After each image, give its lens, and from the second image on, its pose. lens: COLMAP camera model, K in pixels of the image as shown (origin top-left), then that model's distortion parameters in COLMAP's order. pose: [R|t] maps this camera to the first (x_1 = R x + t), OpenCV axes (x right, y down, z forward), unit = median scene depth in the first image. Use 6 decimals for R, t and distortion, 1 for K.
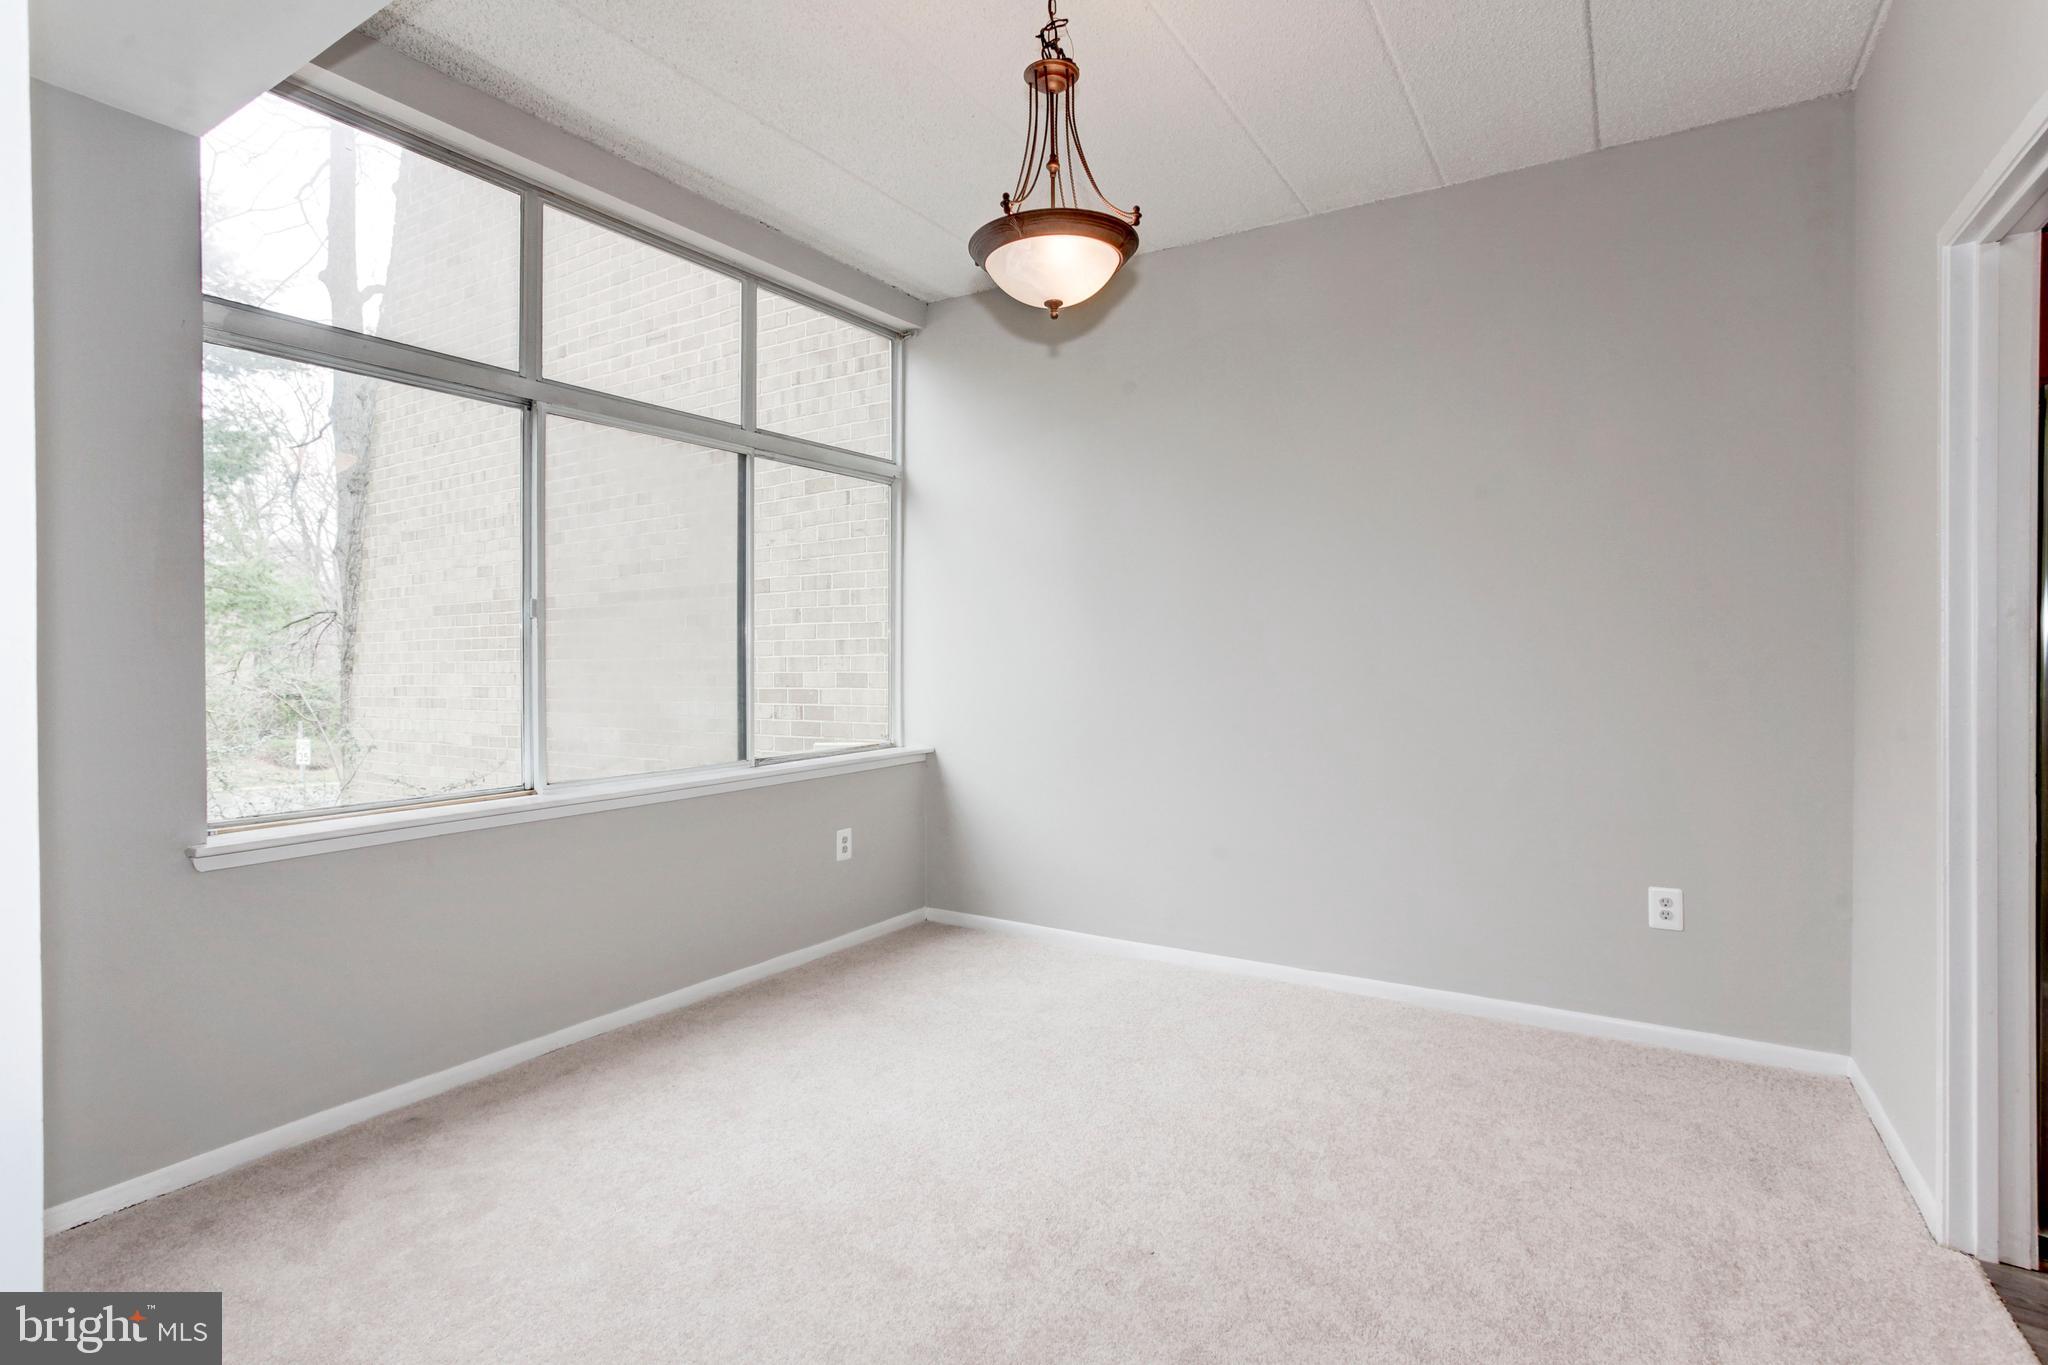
lens RADIAL K [[969.5, 0, 1024.0], [0, 969.5, 682.5], [0, 0, 1]] dist [-0.098333, 0.000194]
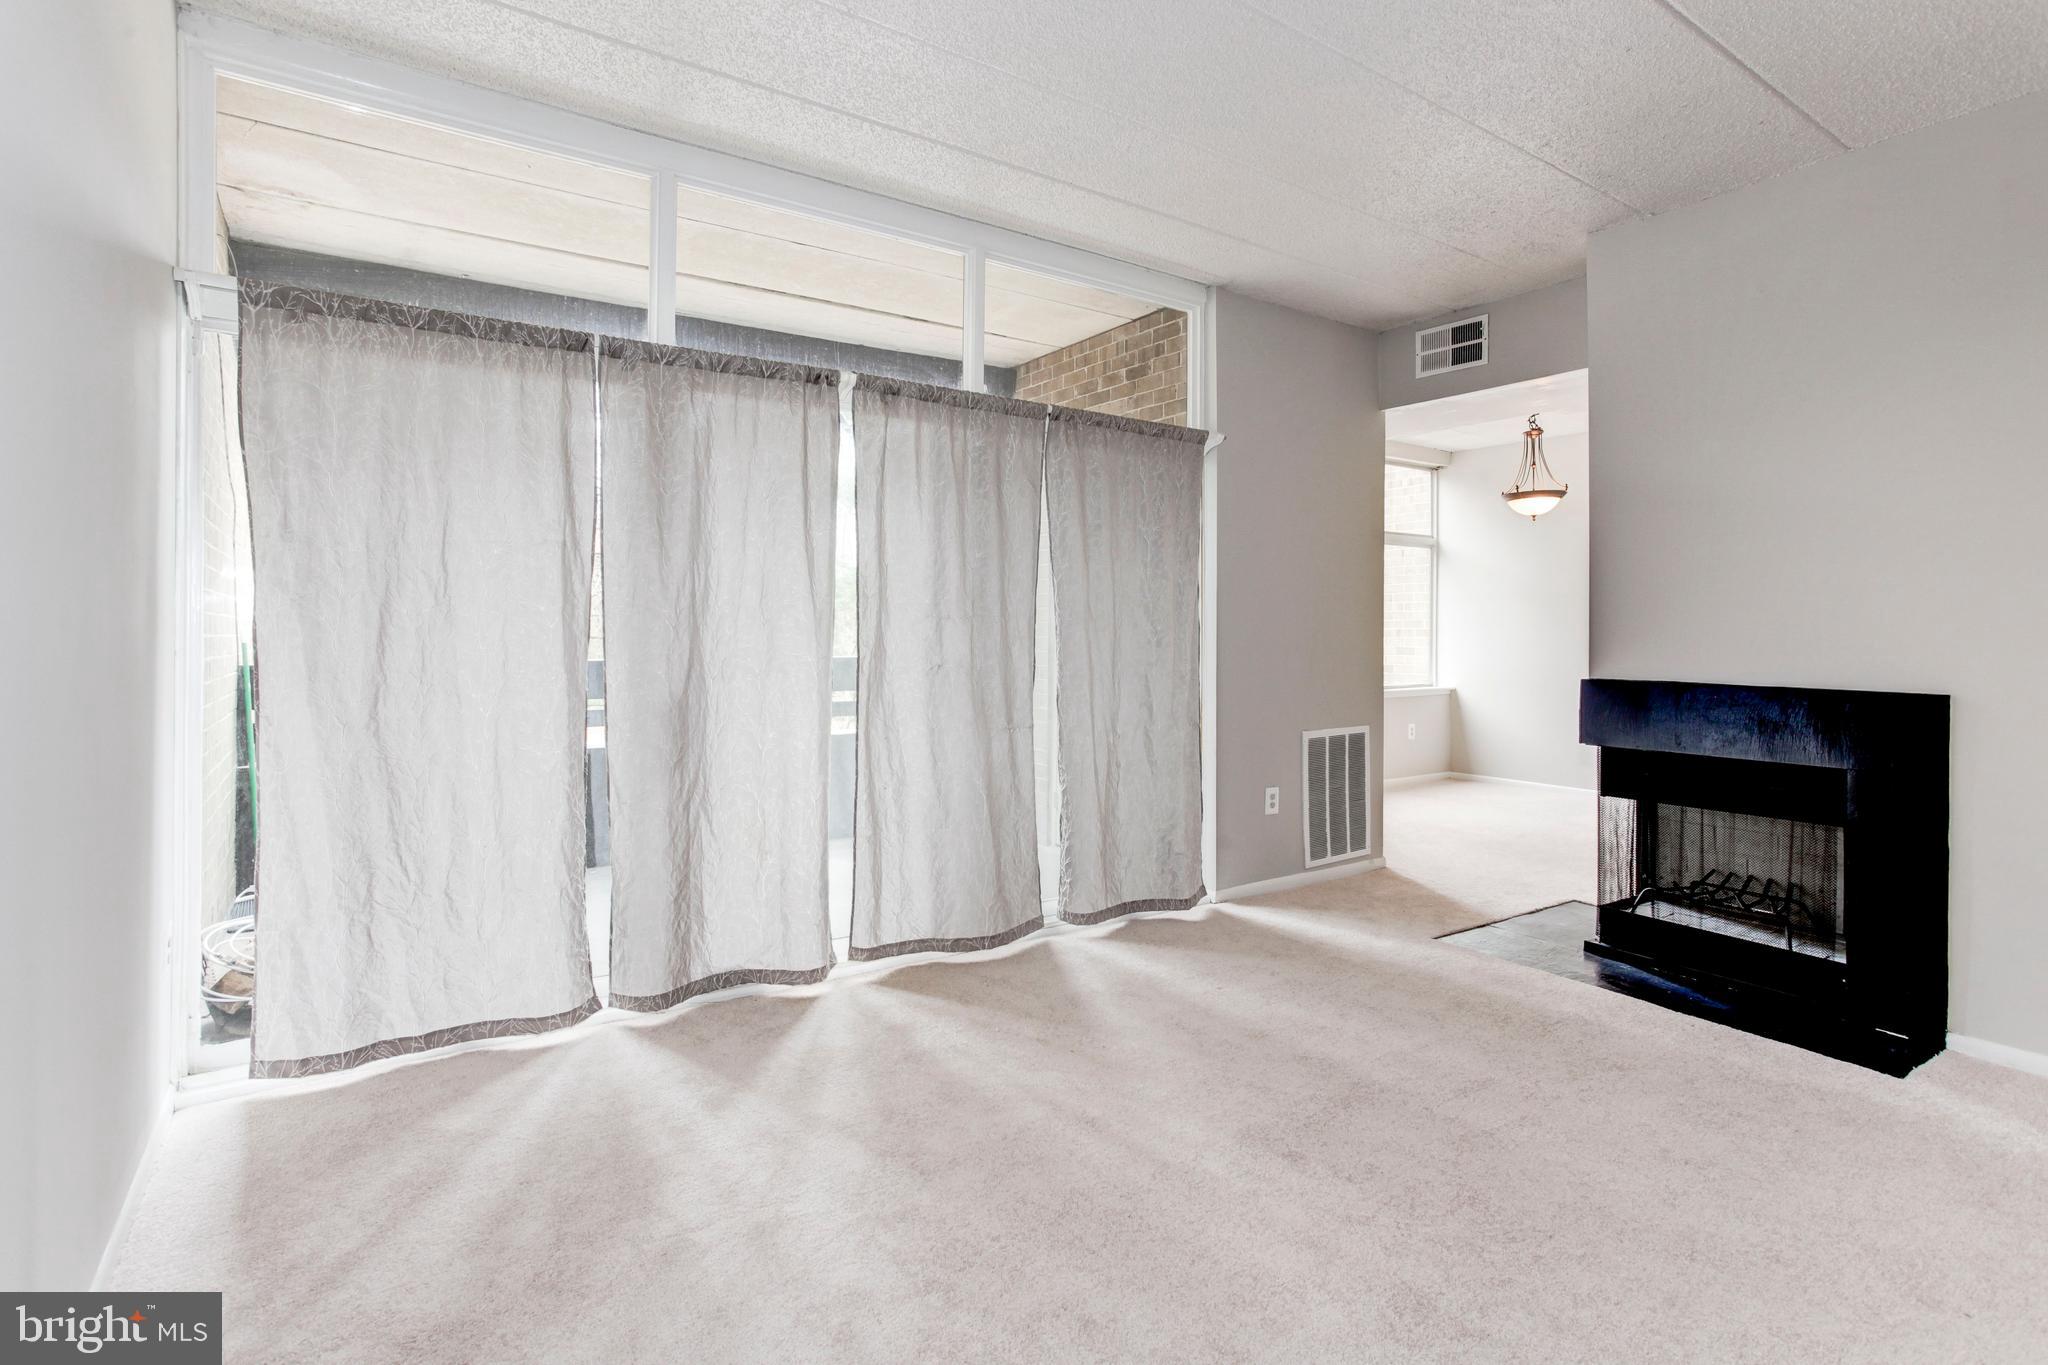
lens RADIAL K [[1045.6, 0, 1026.1], [0, 1045.6, 620.4], [0, 0, 1]] dist [-0.001504, 0.001427]
pose [[0.924874, -0.000892, -0.380272, -0.092575], [-0.004964, 0.999884, -0.014418, -0.029911], [0.380241, 0.015222, 0.924762, -1.218080]]
